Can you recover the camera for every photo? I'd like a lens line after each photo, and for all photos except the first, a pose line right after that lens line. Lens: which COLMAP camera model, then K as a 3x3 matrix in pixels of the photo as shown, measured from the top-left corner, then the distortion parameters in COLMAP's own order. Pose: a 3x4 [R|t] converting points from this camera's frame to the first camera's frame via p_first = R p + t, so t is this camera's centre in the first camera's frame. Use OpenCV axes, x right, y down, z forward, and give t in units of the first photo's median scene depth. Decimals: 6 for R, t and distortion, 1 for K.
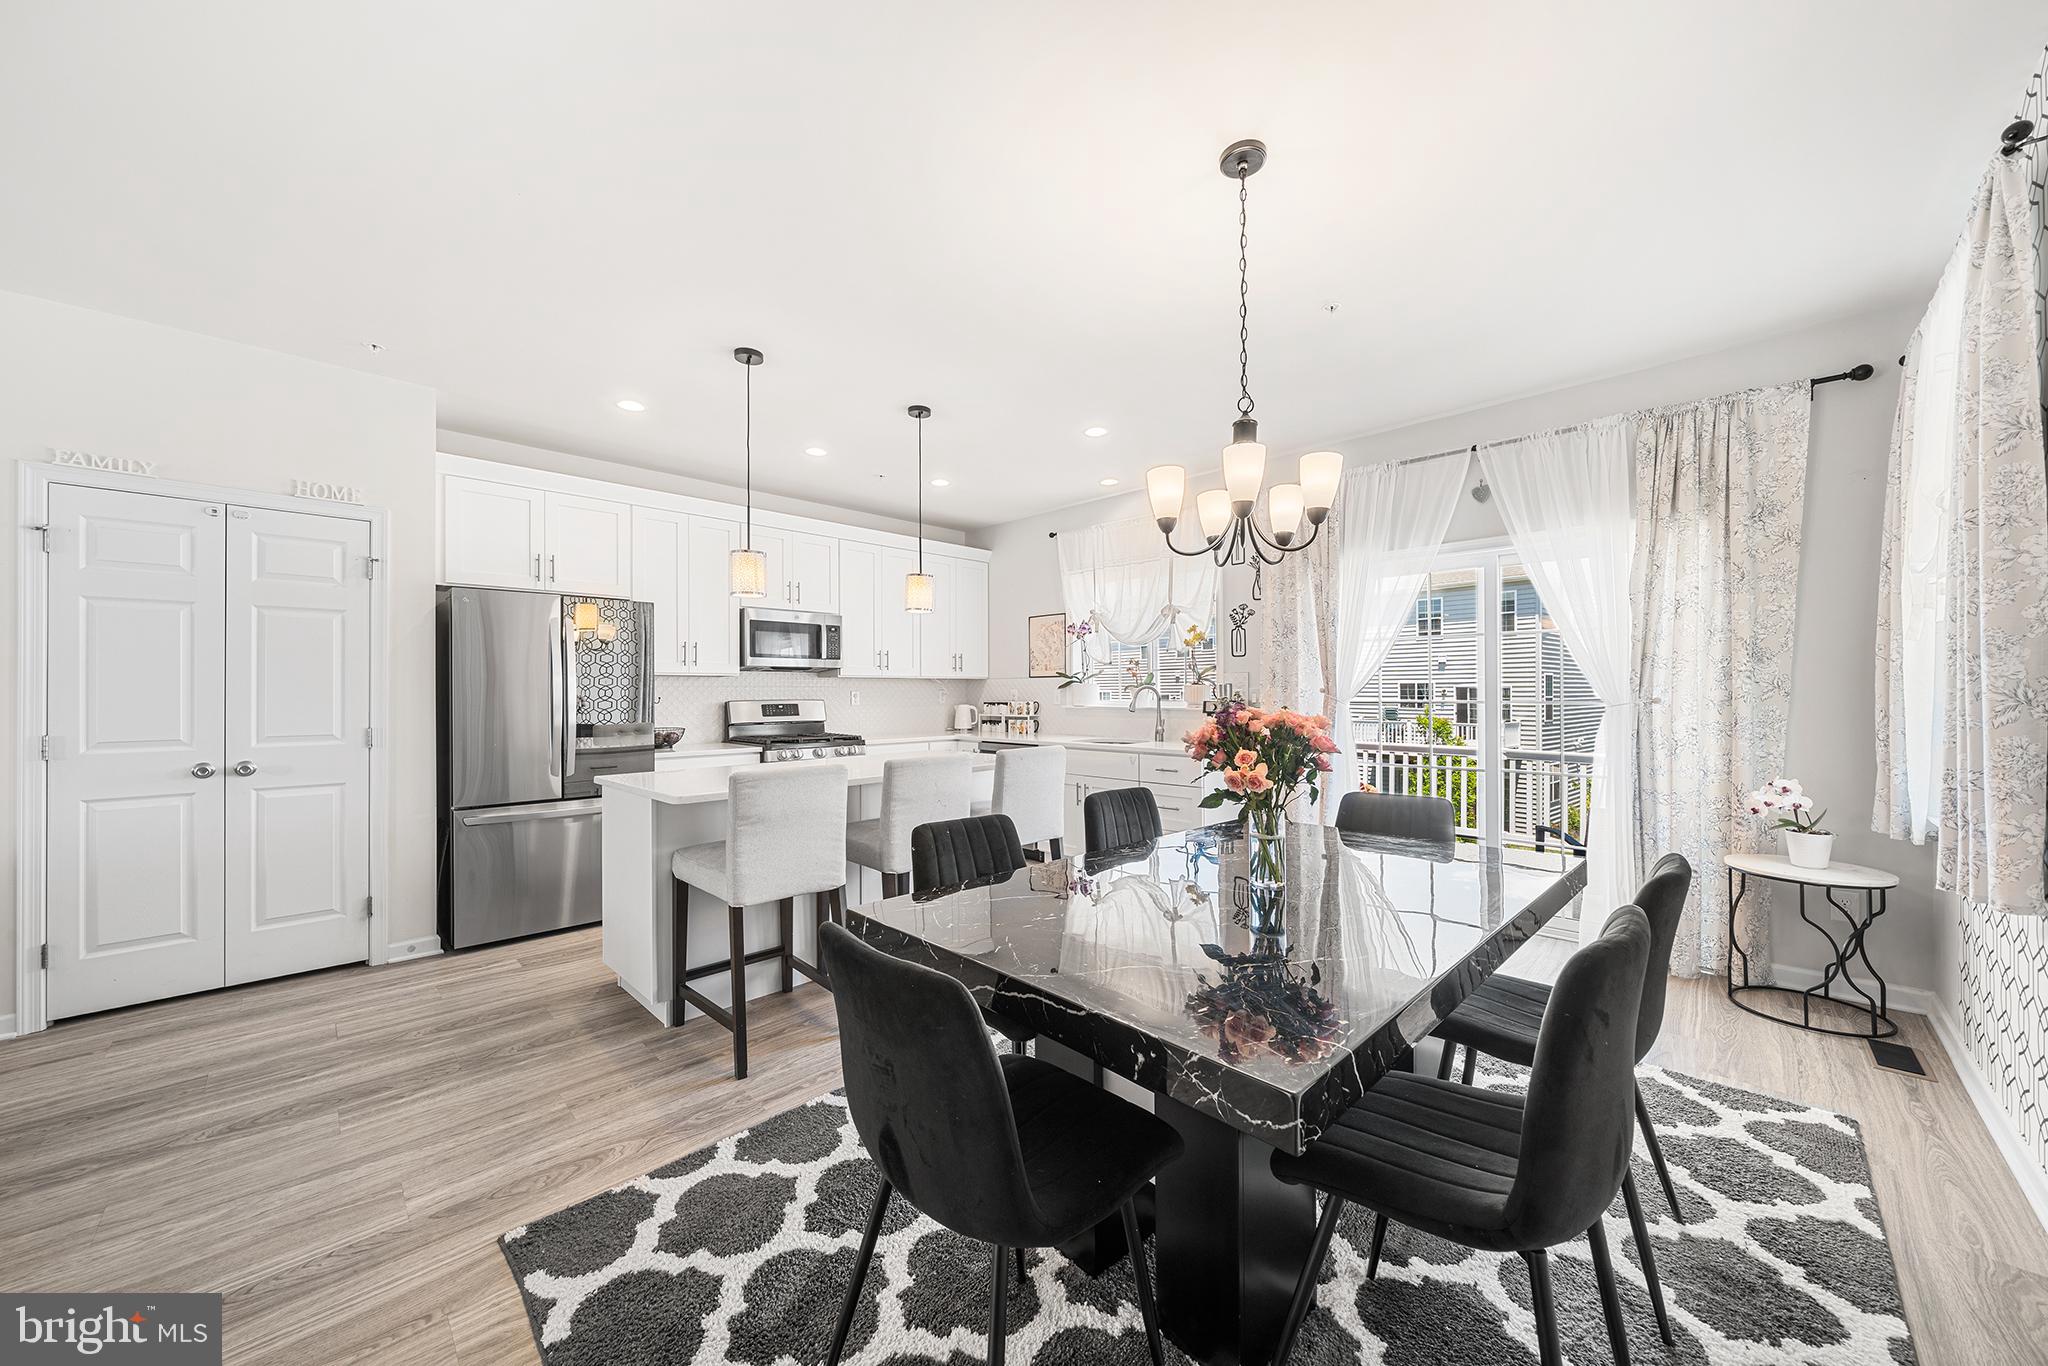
lens RADIAL K [[732.6, 0, 1021.4], [0, 732.6, 687.7], [0, 0, 1]] dist [-0.002286, -0.000221]
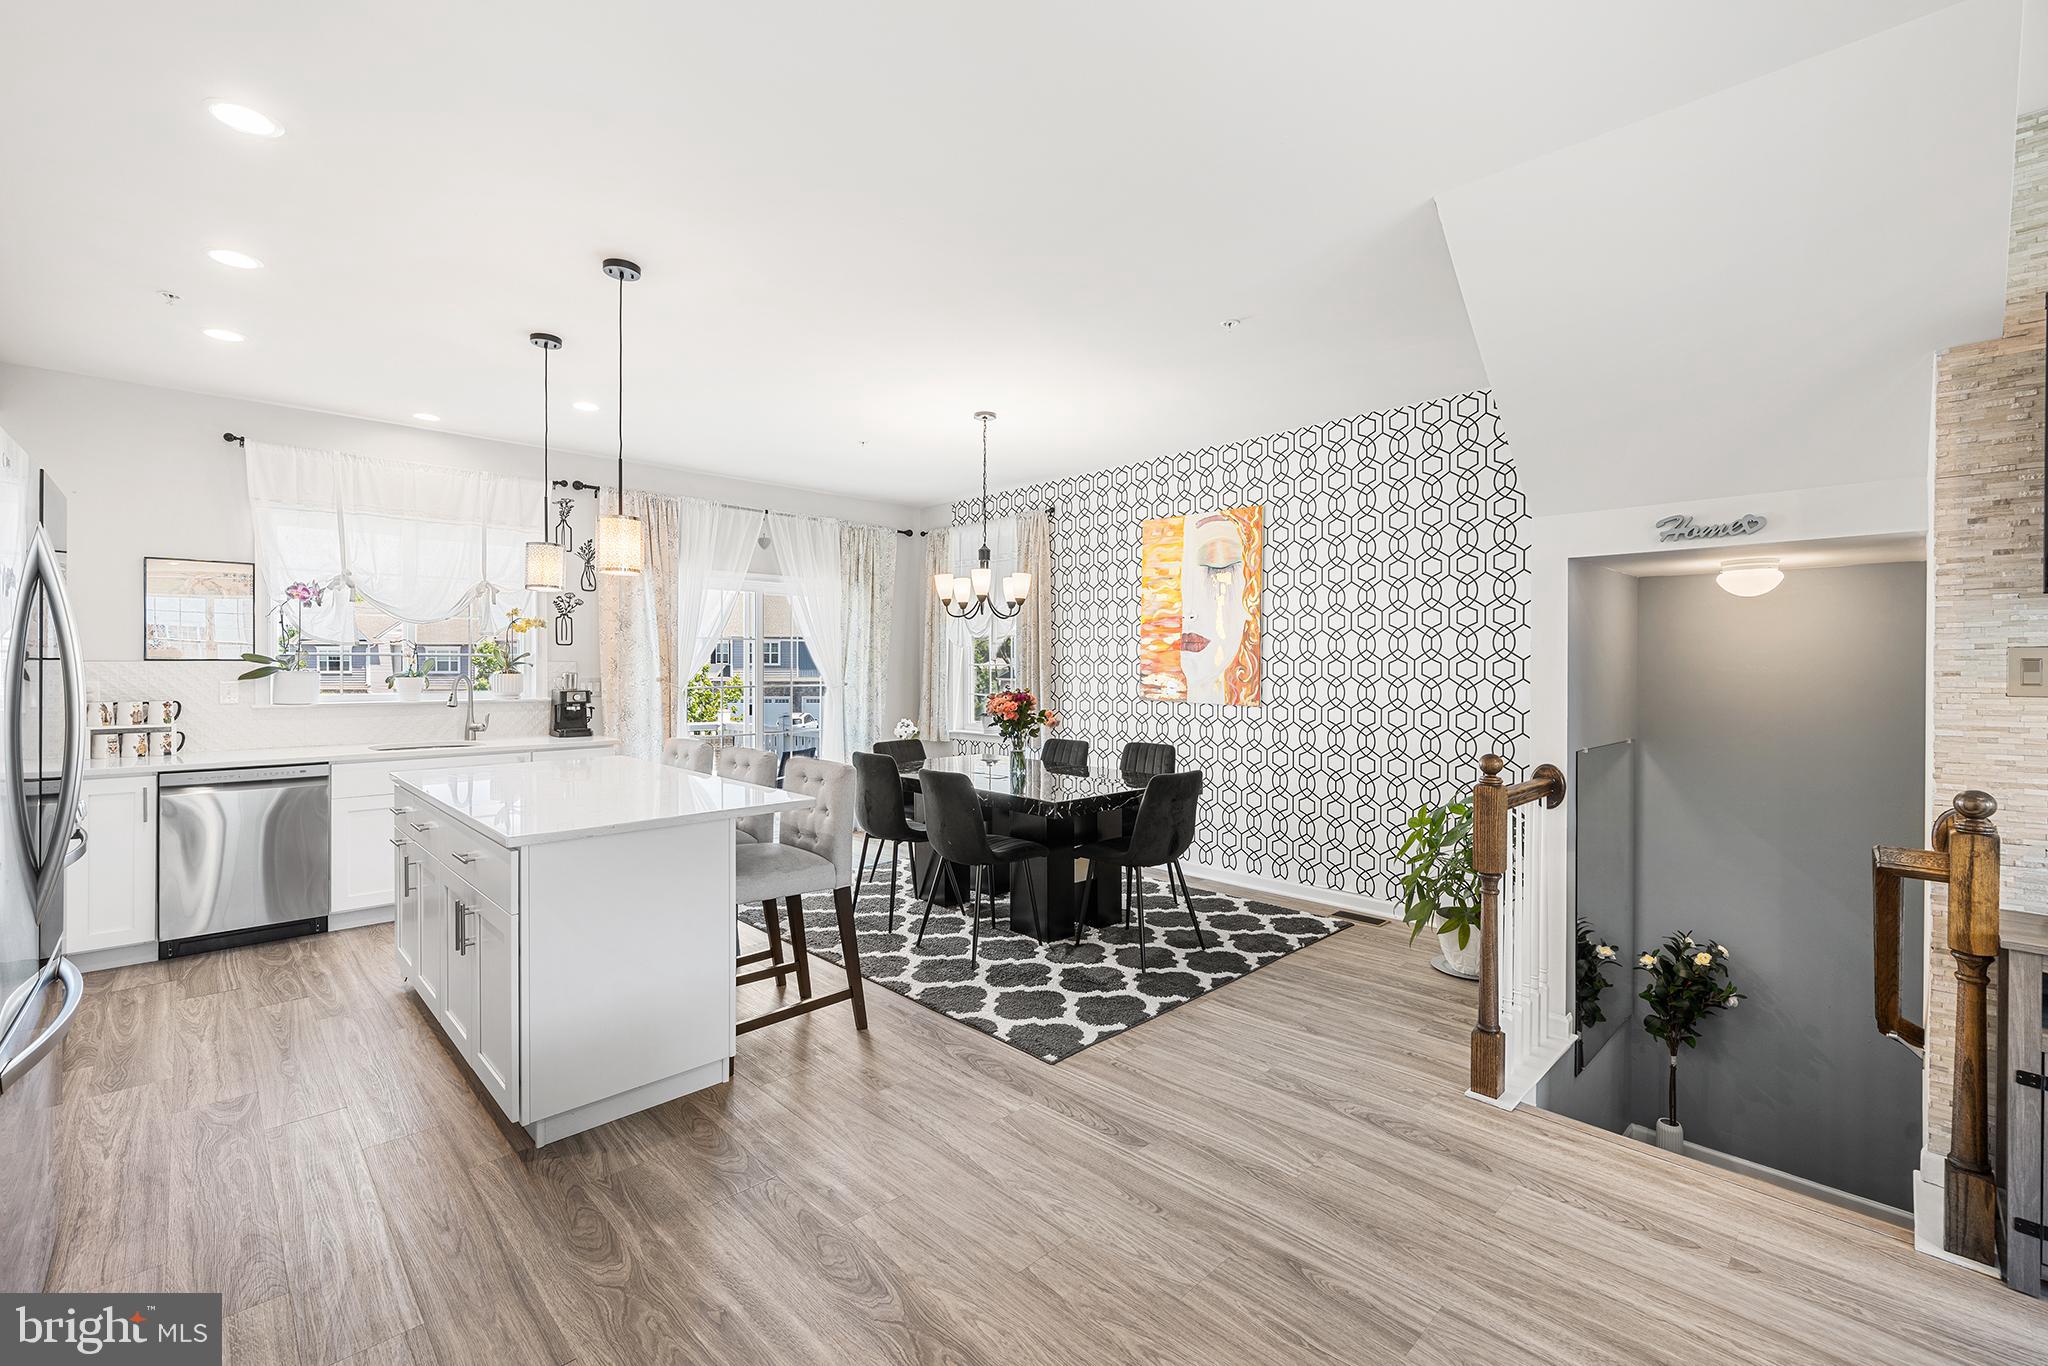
lens RADIAL K [[876.9, 0, 1025.1], [0, 876.9, 666.8], [0, 0, 1]] dist [0.008494, -0.000447]
pose [[0.009122, 0.000098, 0.999958, -0.923200], [-0.008817, 0.999961, -0.000018, -0.019625], [-0.999920, -0.008816, 0.009122, 0.386076]]
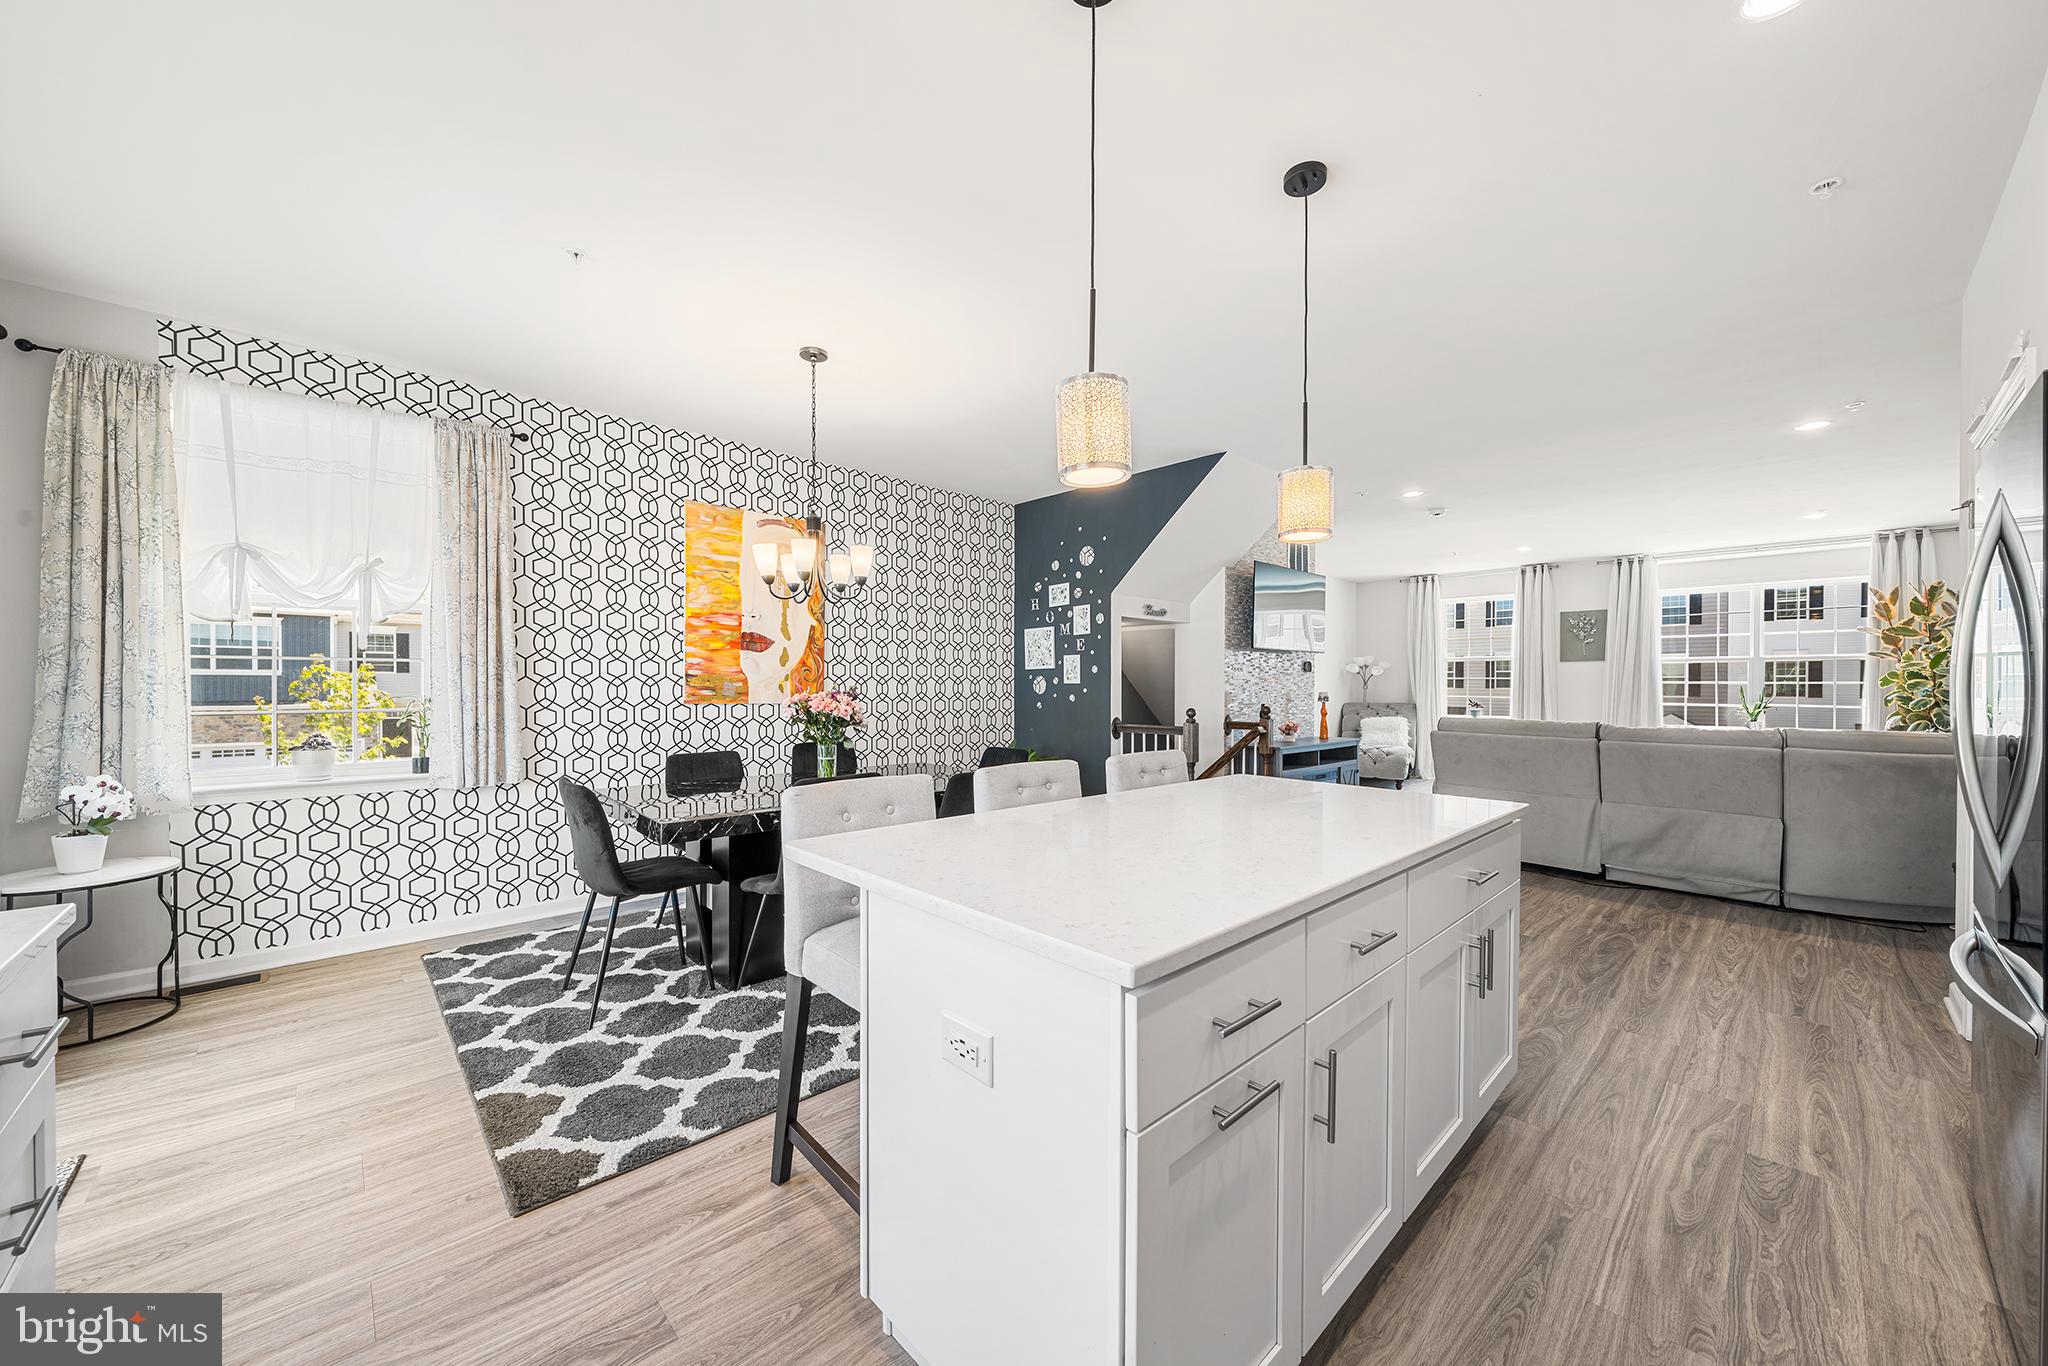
lens RADIAL K [[759.8, 0, 1029.4], [0, 759.8, 690.0], [0, 0, 1]] dist [-0.002971, 0.000310]
pose [[-0.999922, 0.001323, 0.012450, -0.085363], [0.001317, 0.999999, -0.000505, 0.010857], [-0.012450, -0.000489, -0.999922, 1.200864]]
